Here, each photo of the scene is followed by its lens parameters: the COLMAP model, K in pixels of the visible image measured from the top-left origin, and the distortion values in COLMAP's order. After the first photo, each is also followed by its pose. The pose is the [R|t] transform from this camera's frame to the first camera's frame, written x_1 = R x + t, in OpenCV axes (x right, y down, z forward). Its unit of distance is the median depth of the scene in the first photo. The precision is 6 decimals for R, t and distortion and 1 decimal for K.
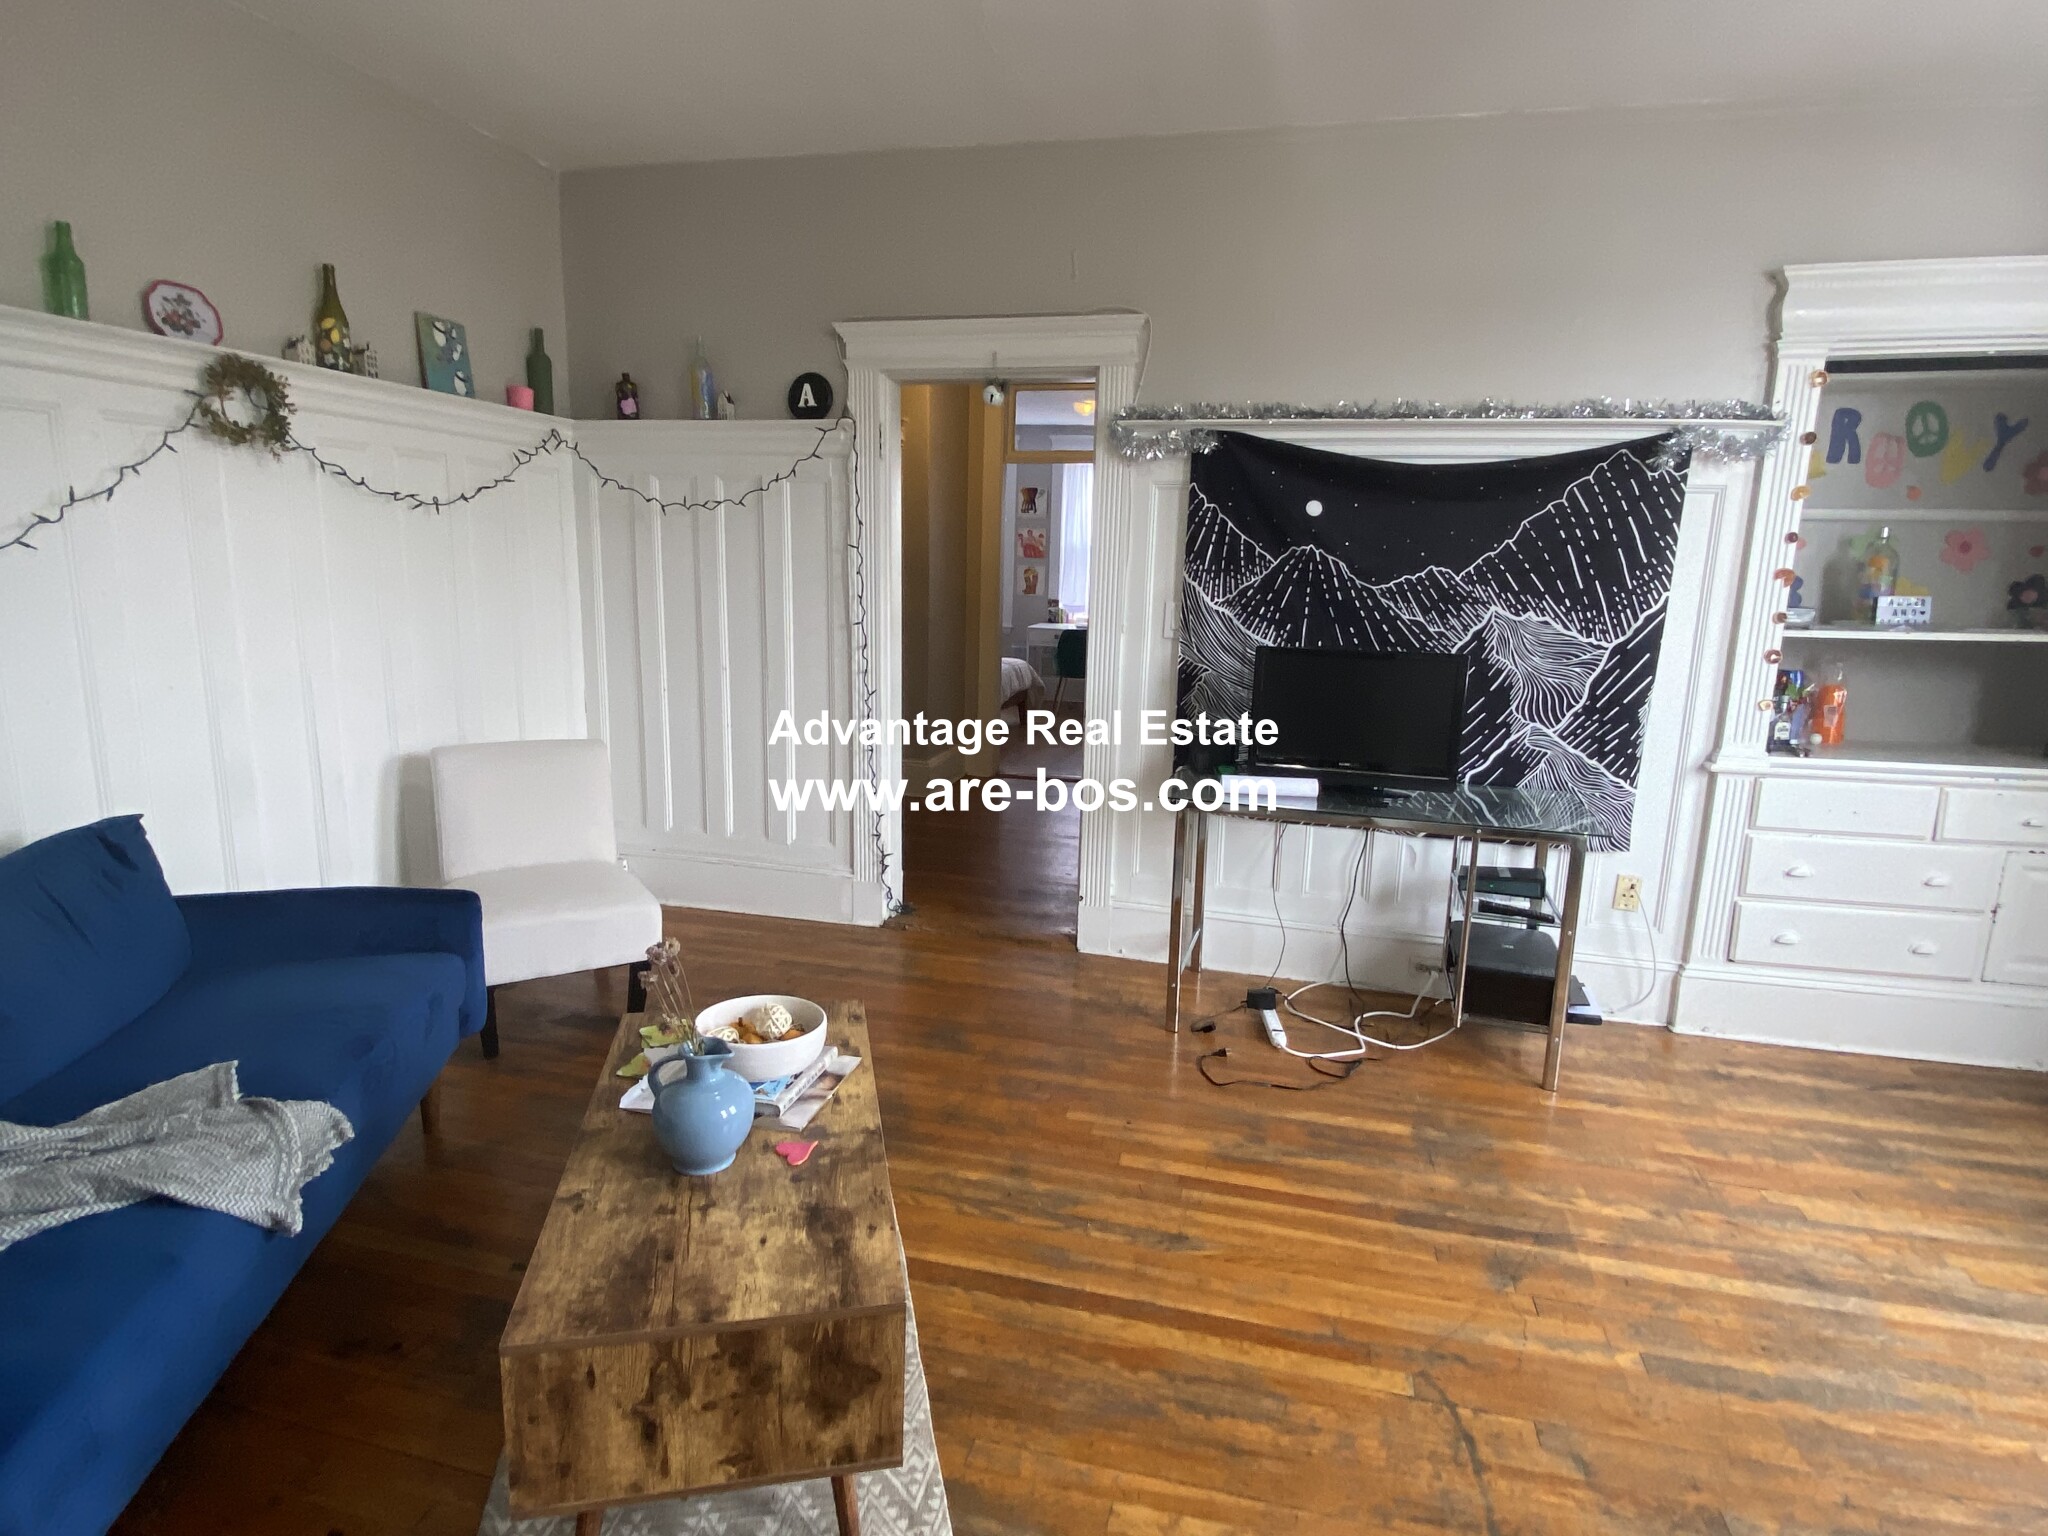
lens RADIAL K [[1110.3, 0, 1024.8], [0, 1110.3, 769.3], [0, 0, 1]] dist [0.002101, 0.000092]
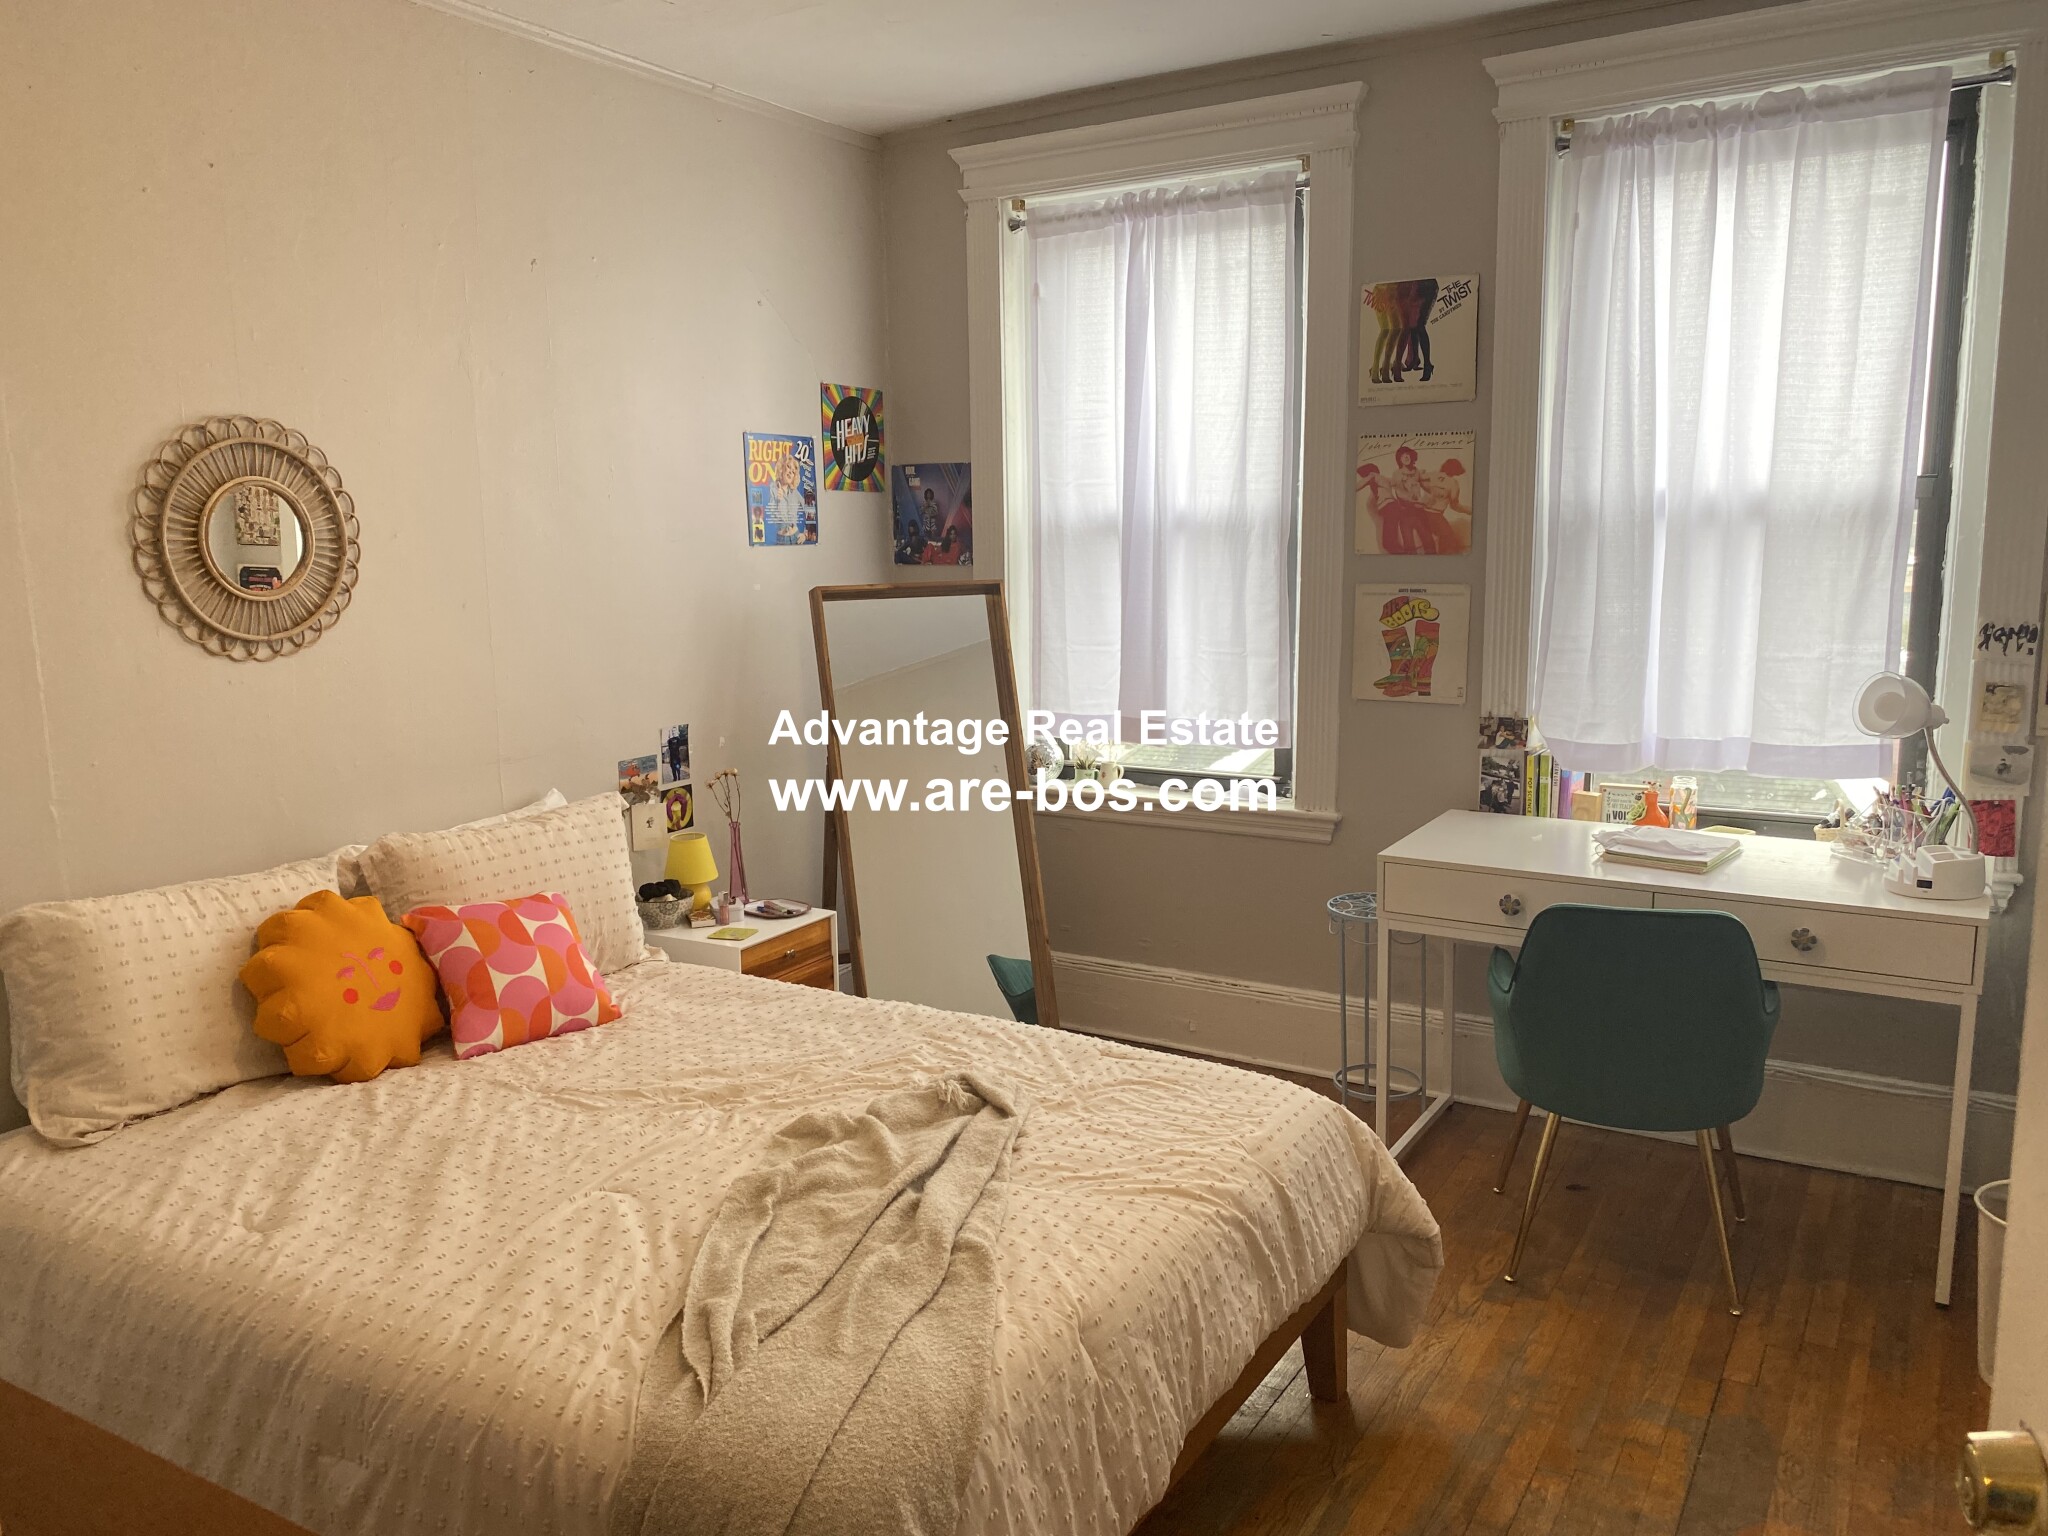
lens RADIAL K [[1518.6, 0, 1018.0], [0, 1518.6, 771.2], [0, 0, 1]] dist [0.013985, -0.015547]
pose [[0.954028, 0.000995, -0.299717, 0.024484], [-0.015191, 0.998870, -0.045037, -0.125398], [0.299333, 0.047519, 0.952965, 0.650379]]
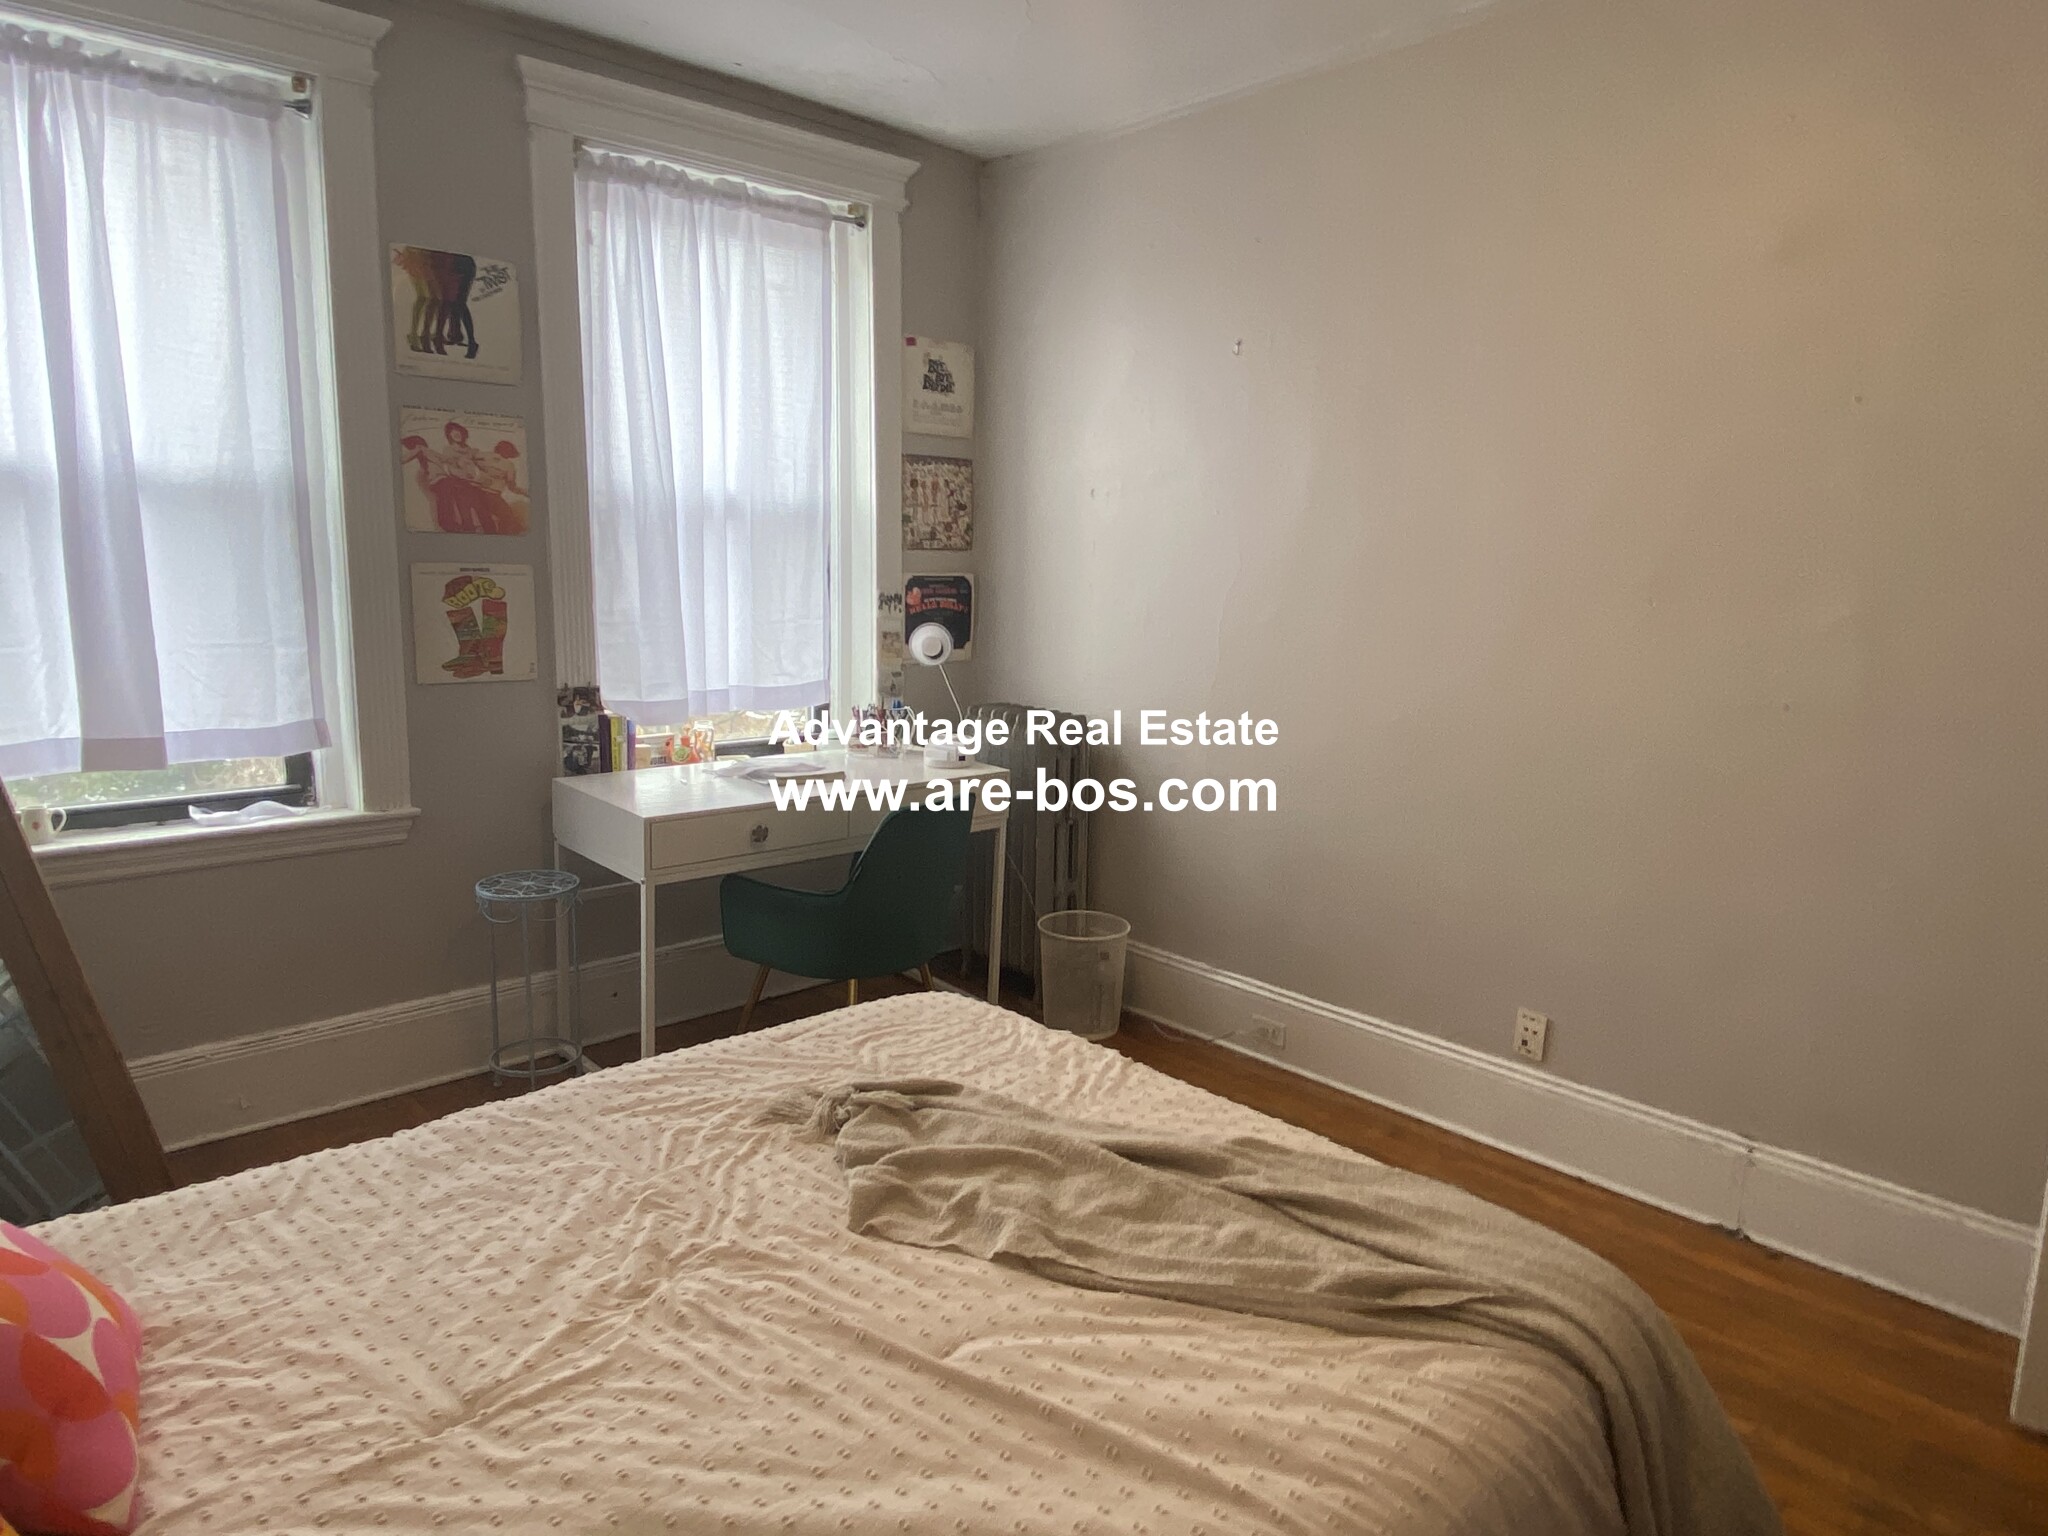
lens RADIAL K [[1260.1, 0, 1029.9], [0, 1260.1, 760.1], [0, 0, 1]] dist [0.010485, -0.017133]
pose [[0.550169, -0.156231, 0.820308, -0.170207], [0.166167, 0.983180, 0.075805, -0.142211], [-0.818354, 0.094602, 0.566875, 0.746582]]
